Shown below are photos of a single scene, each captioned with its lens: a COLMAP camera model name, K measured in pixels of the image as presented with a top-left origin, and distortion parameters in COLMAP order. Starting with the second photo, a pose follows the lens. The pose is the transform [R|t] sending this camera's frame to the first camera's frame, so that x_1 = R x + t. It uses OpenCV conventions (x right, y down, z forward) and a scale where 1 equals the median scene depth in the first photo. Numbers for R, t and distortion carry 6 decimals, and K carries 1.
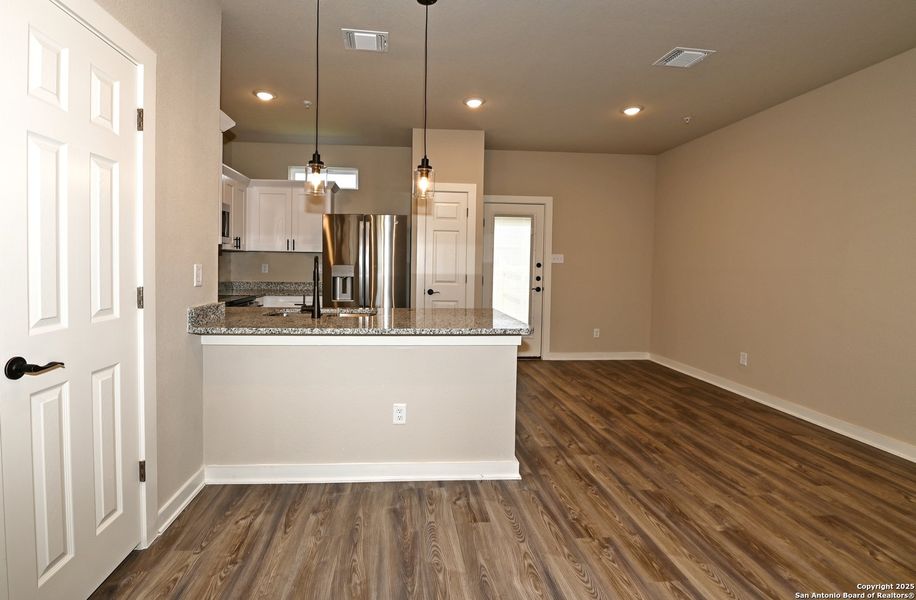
lens RADIAL K [[401.6, 0, 424.2], [0, 401.6, 274.6], [0, 0, 1]] dist [-0.018214, -0.000243]
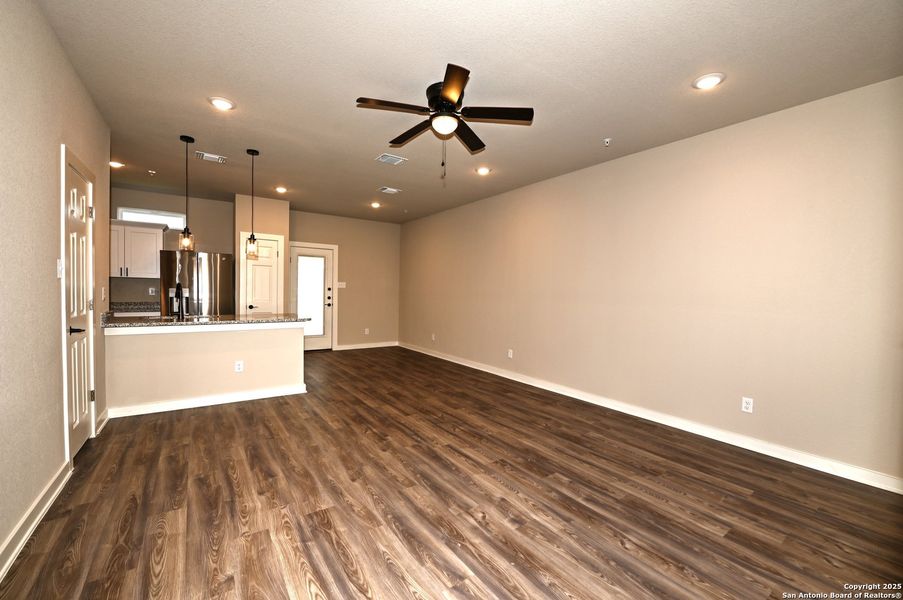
lens RADIAL K [[364.0, 0, 451.7], [0, 364.0, 302.3], [0, 0, 1]] dist [-0.018713, -0.000234]
pose [[0.853888, -0.013436, 0.520283, -0.045504], [0.007202, 0.999876, 0.014002, 0.012634], [-0.520407, -0.008209, 0.853879, -0.511901]]
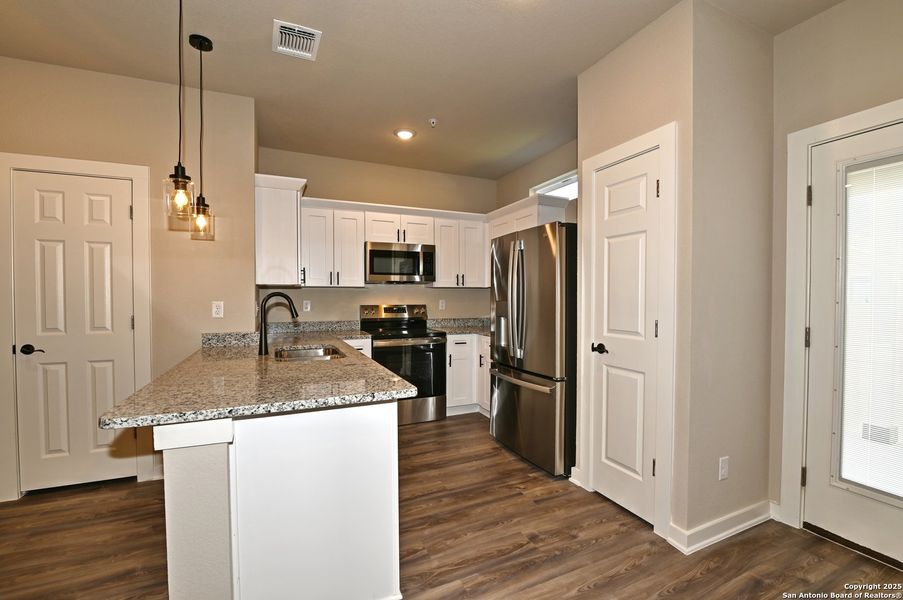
lens RADIAL K [[383.9, 0, 453.1], [0, 383.9, 302.5], [0, 0, 1]] dist [-0.019489, -0.000878]
pose [[0.358678, -0.001272, -0.933461, 0.438800], [-0.018941, 0.999783, -0.008640, -0.012505], [0.933269, 0.020779, 0.358576, 0.616356]]
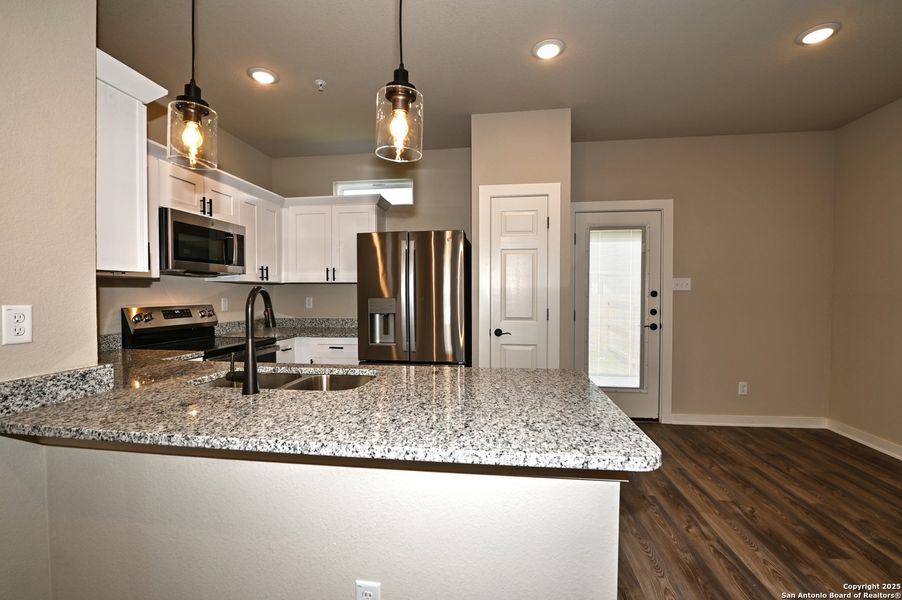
lens RADIAL K [[383.4, 0, 452.6], [0, 383.4, 302.5], [0, 0, 1]] dist [-0.019489, -0.000878]
pose [[0.980874, -0.012474, -0.194243, 0.070951], [0.011604, 0.999917, -0.005616, -0.009313], [0.194297, 0.003254, 0.980937, 0.290206]]
